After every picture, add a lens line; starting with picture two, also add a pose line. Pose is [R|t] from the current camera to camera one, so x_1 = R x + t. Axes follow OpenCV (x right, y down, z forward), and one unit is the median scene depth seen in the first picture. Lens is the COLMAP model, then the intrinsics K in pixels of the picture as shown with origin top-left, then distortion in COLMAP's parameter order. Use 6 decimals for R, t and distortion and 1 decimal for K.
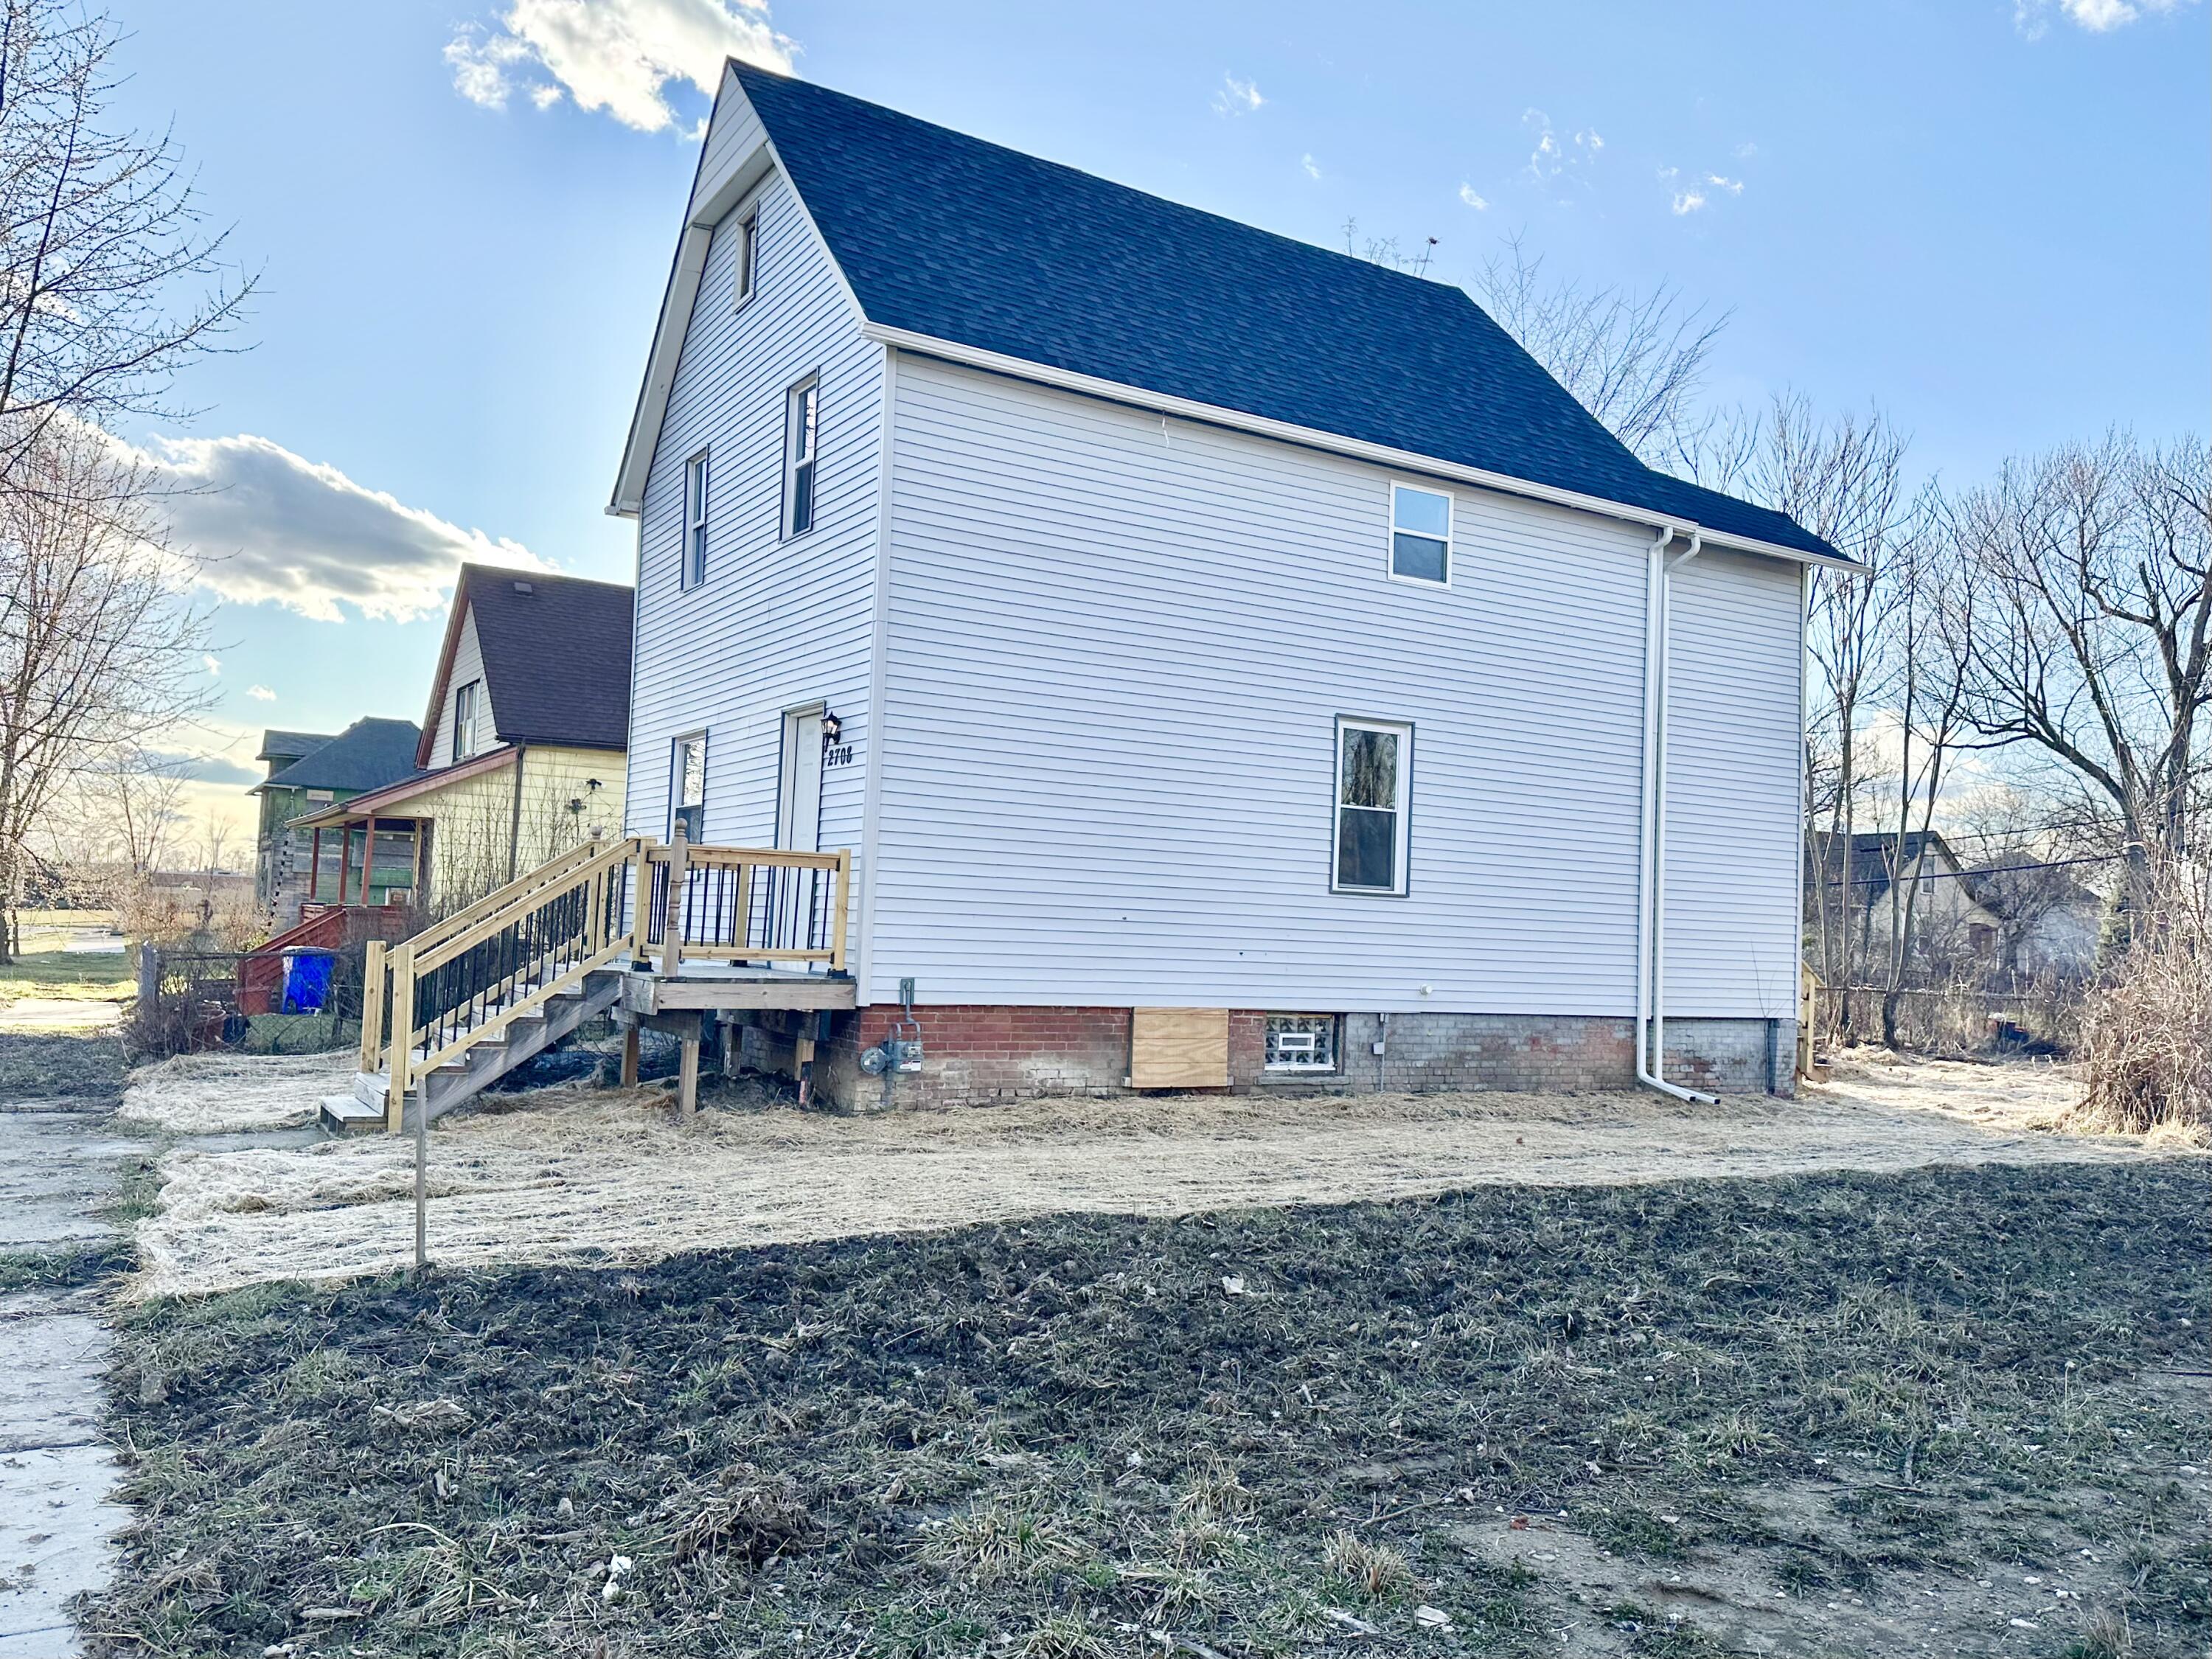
lens RADIAL K [[1676.2, 0, 1052.2], [0, 1676.2, 775.0], [0, 0, 1]] dist [0.067259, -0.000202]
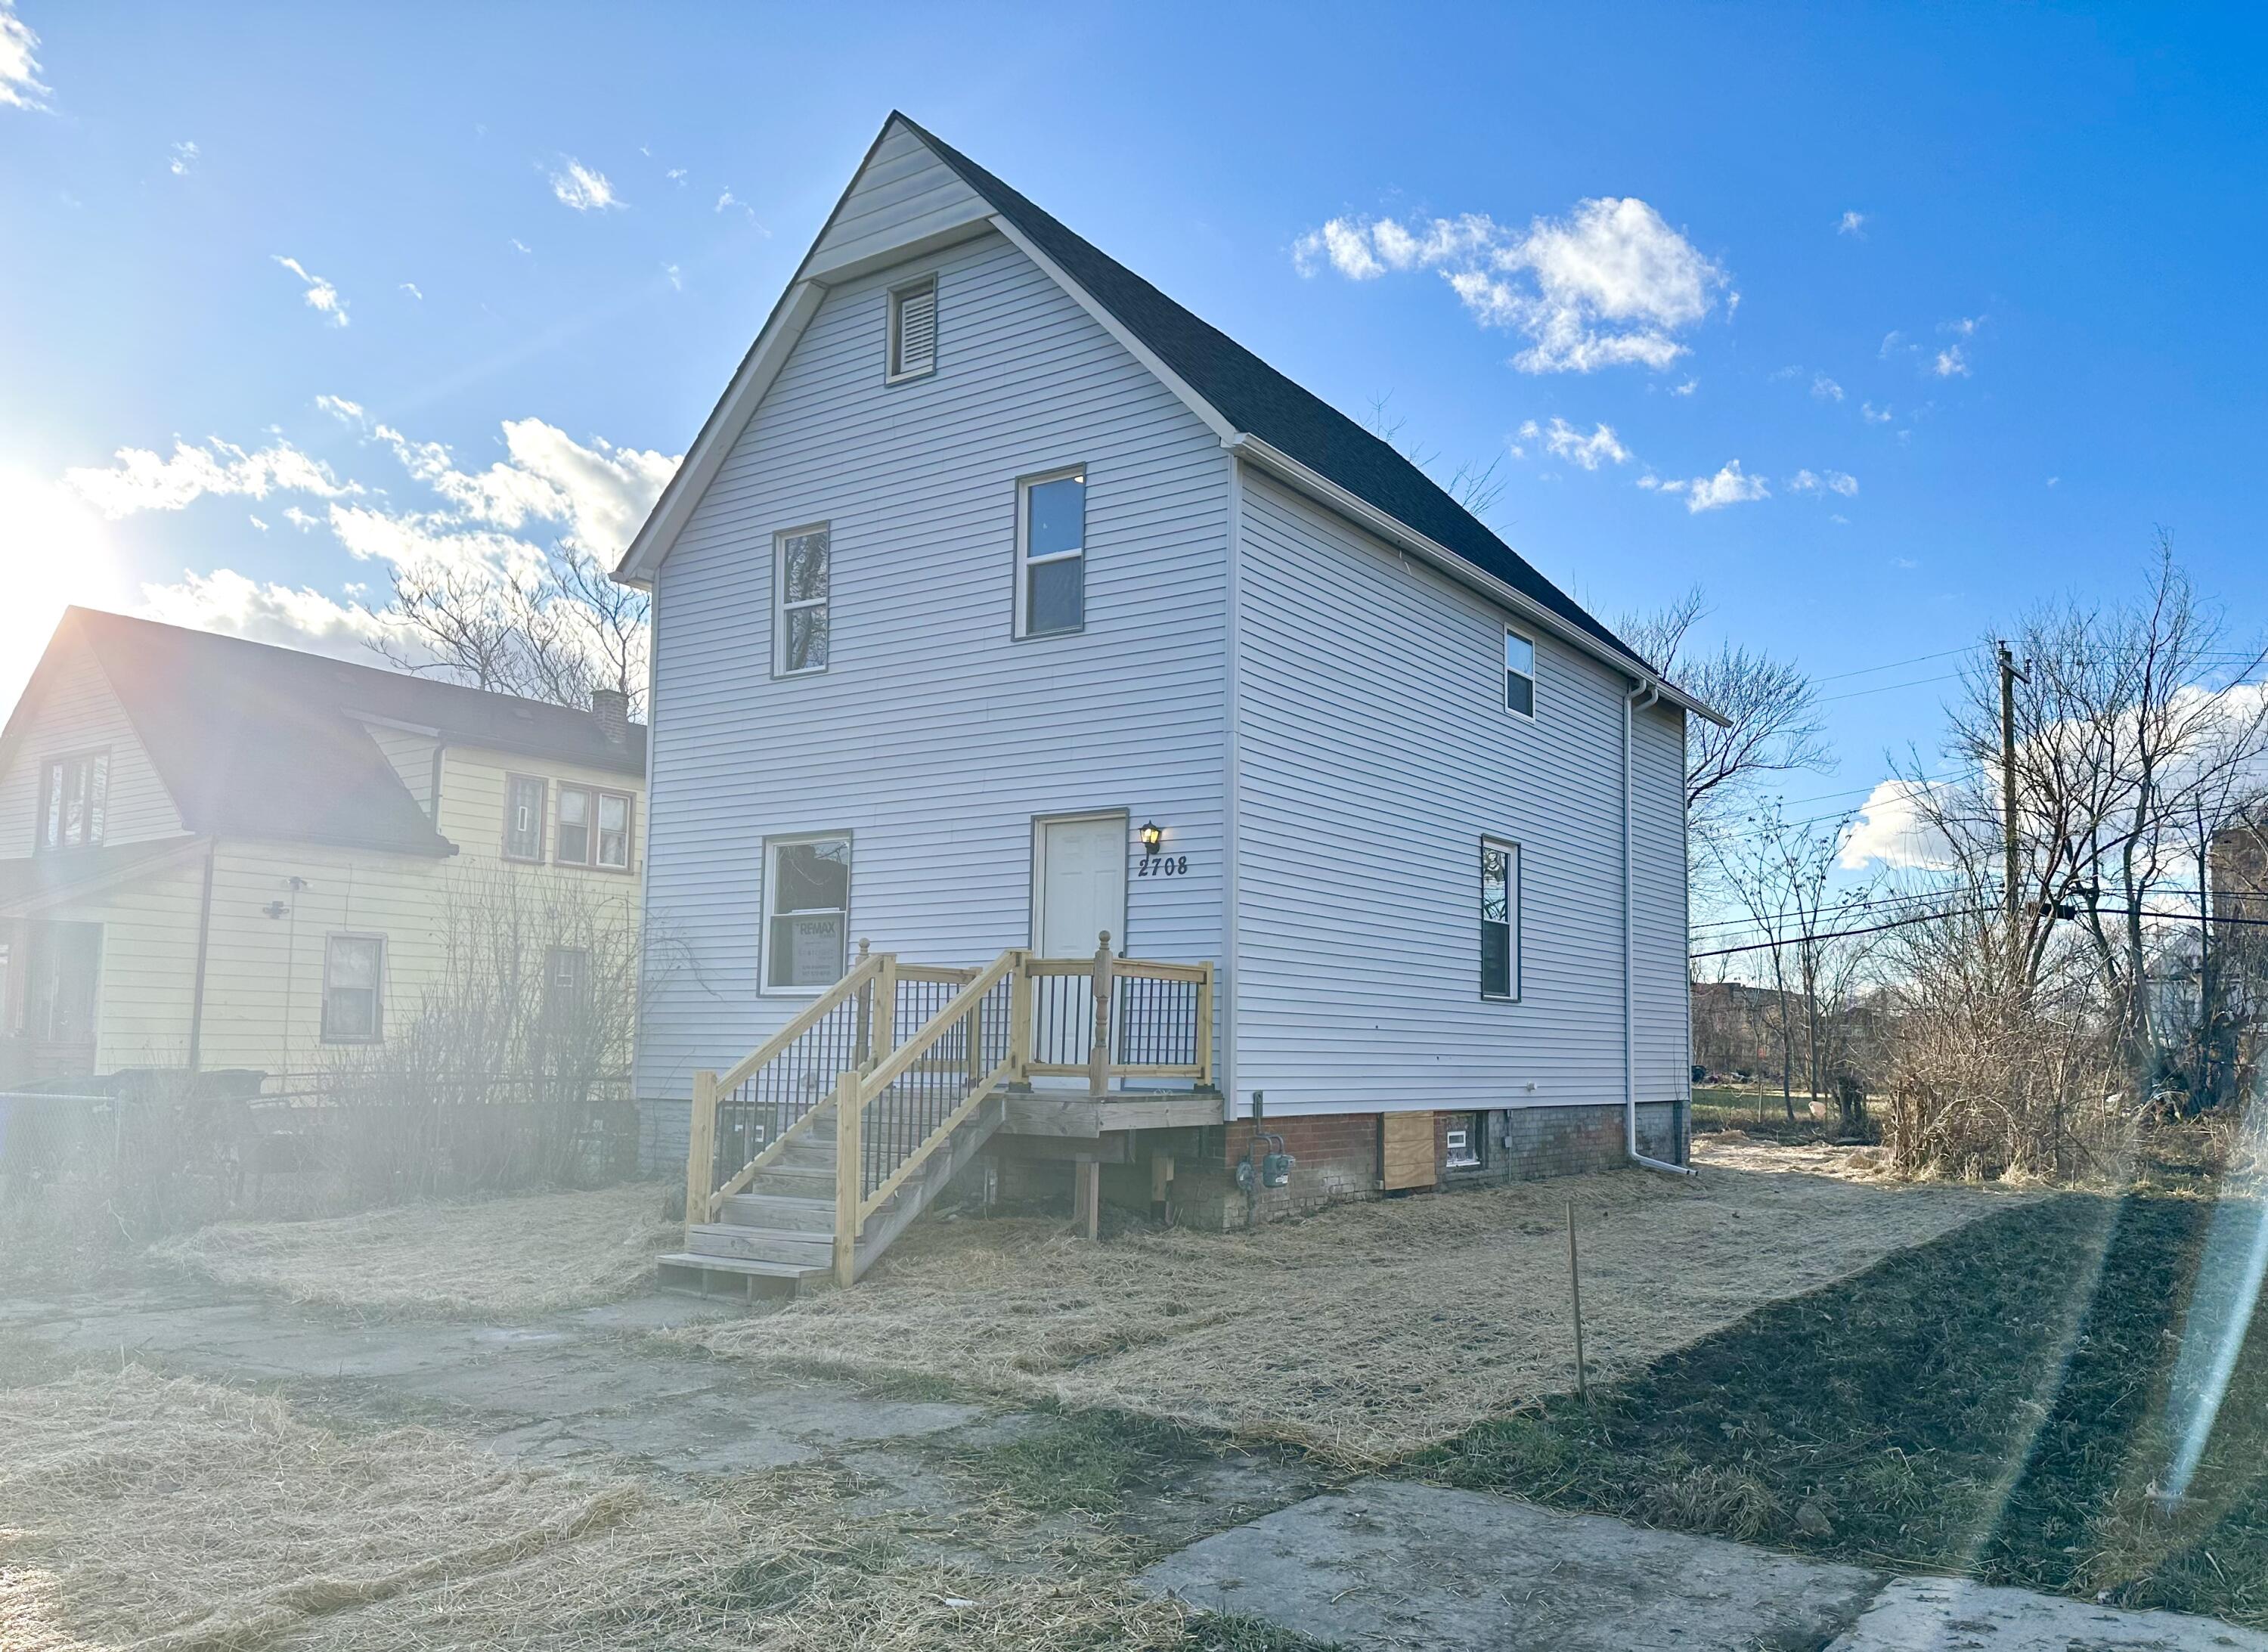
lens RADIAL K [[1736.4, 0, 1137.1], [0, 1736.4, 830.5], [0, 0, 1]] dist [0.045891, 0.002618]
pose [[0.901535, 0.026598, 0.431888, -0.517510], [-0.014975, 0.999429, -0.030291, -0.001045], [-0.432447, 0.020841, 0.901419, 0.084879]]
